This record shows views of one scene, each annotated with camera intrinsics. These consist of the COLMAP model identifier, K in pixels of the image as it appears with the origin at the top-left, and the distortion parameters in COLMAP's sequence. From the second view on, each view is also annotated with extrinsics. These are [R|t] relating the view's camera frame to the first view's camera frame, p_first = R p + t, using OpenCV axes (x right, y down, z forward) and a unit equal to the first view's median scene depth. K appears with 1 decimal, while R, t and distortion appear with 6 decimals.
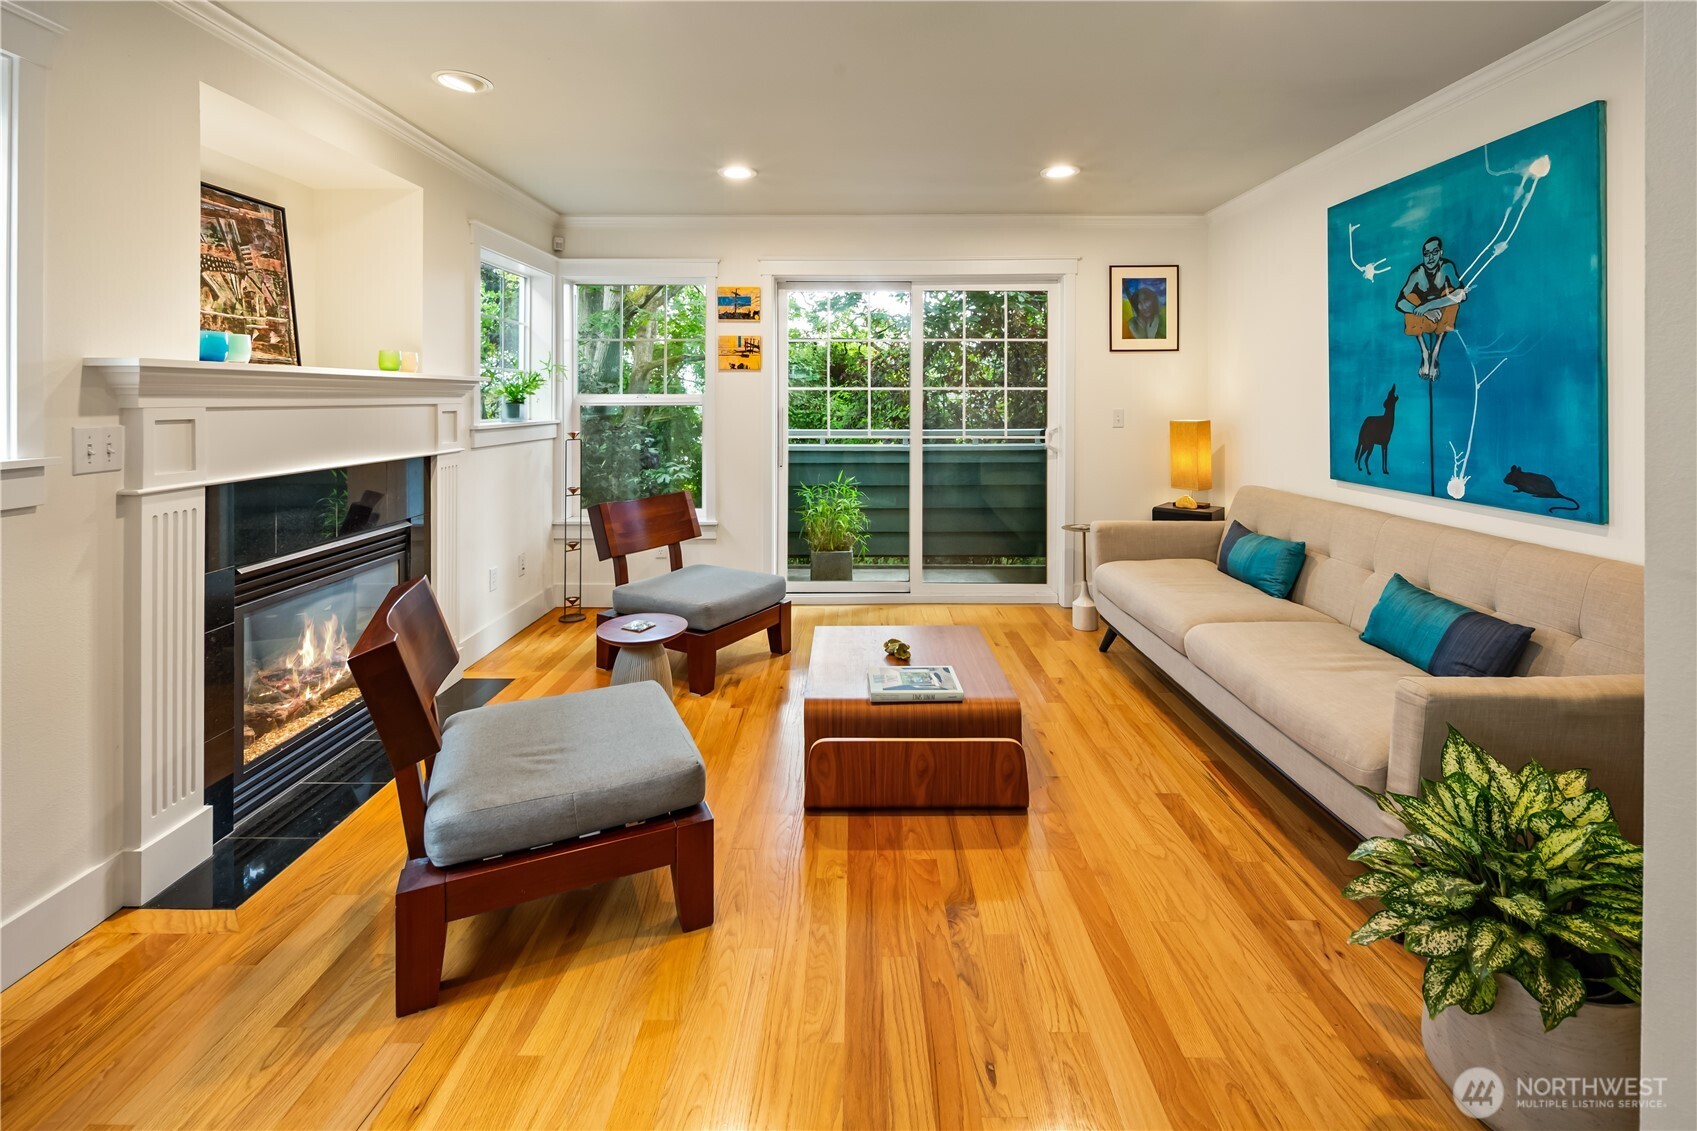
lens RADIAL K [[743.4, 0, 849.8], [0, 743.4, 412.9], [0, 0, 1]] dist [0.002004, -0.001035]
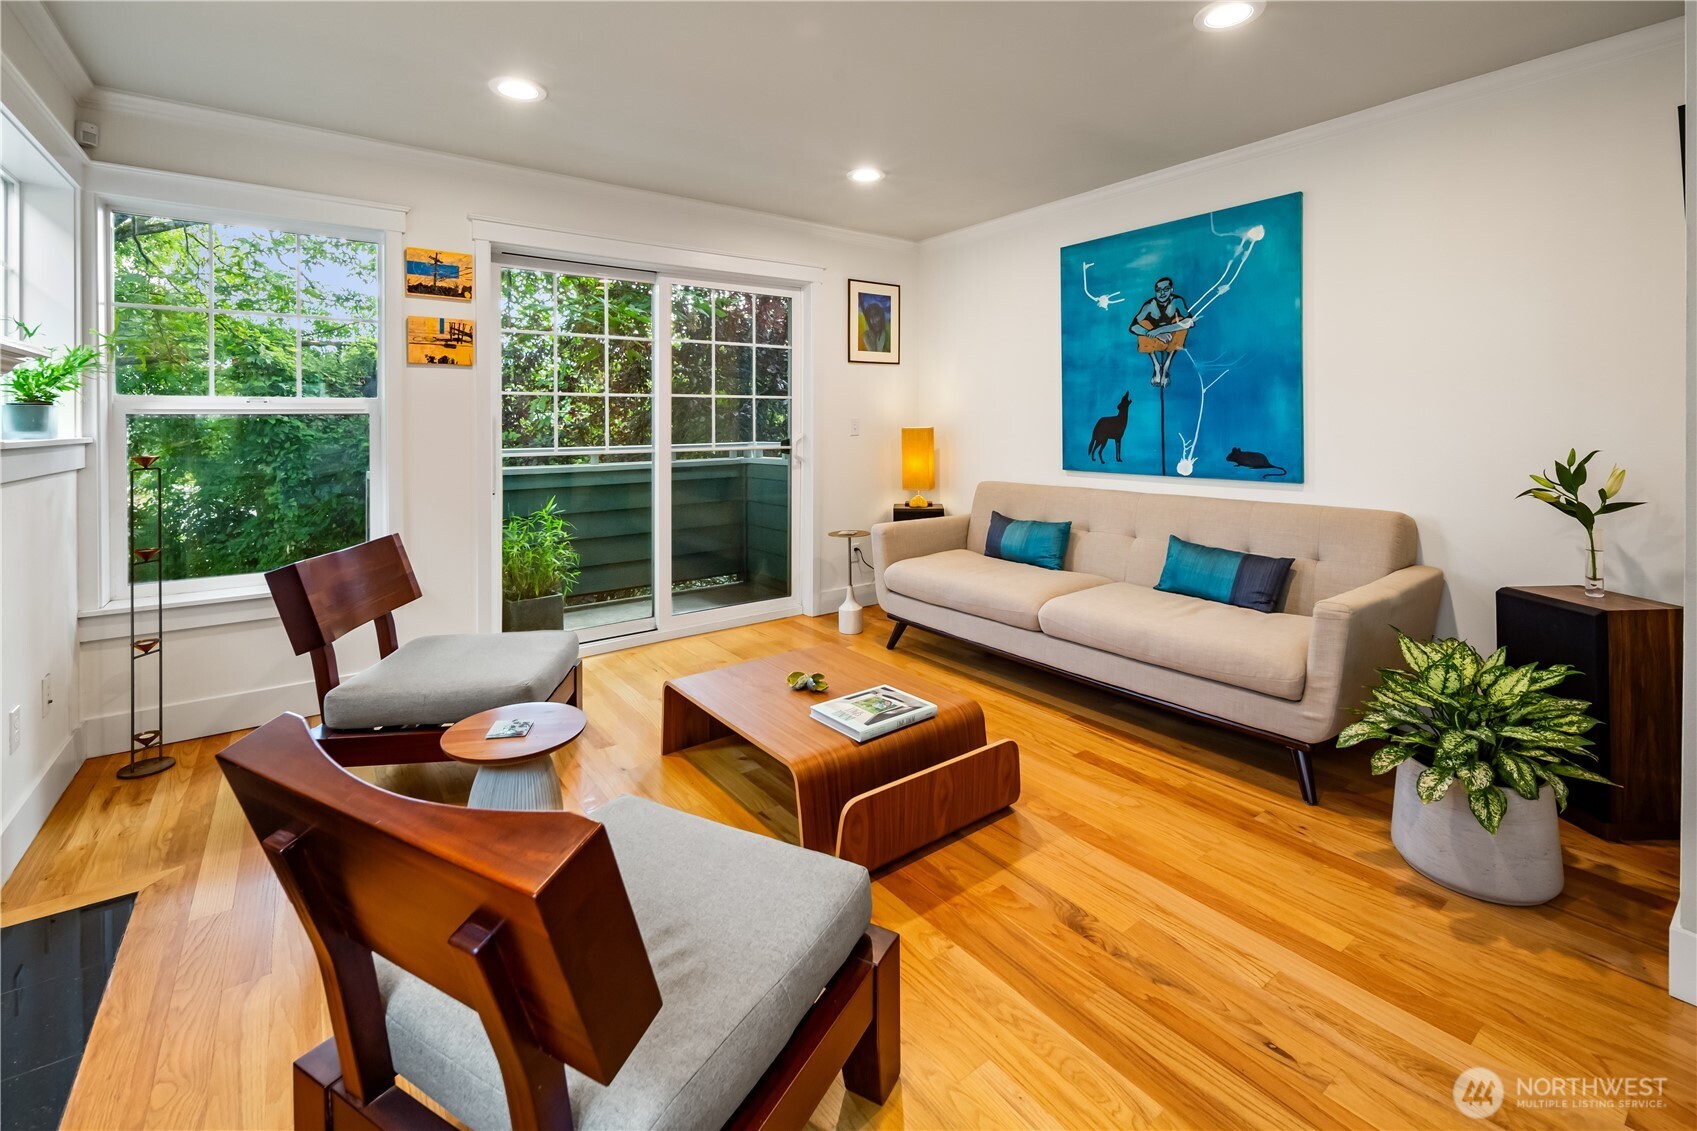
lens RADIAL K [[739.4, 0, 853.1], [0, 739.4, 442.2], [0, 0, 1]] dist [0.001761, -0.000460]
pose [[0.796158, -0.021247, 0.604716, -0.399876], [0.018162, 0.999772, 0.011217, 0.025682], [-0.604816, 0.002053, 0.796362, 0.263999]]
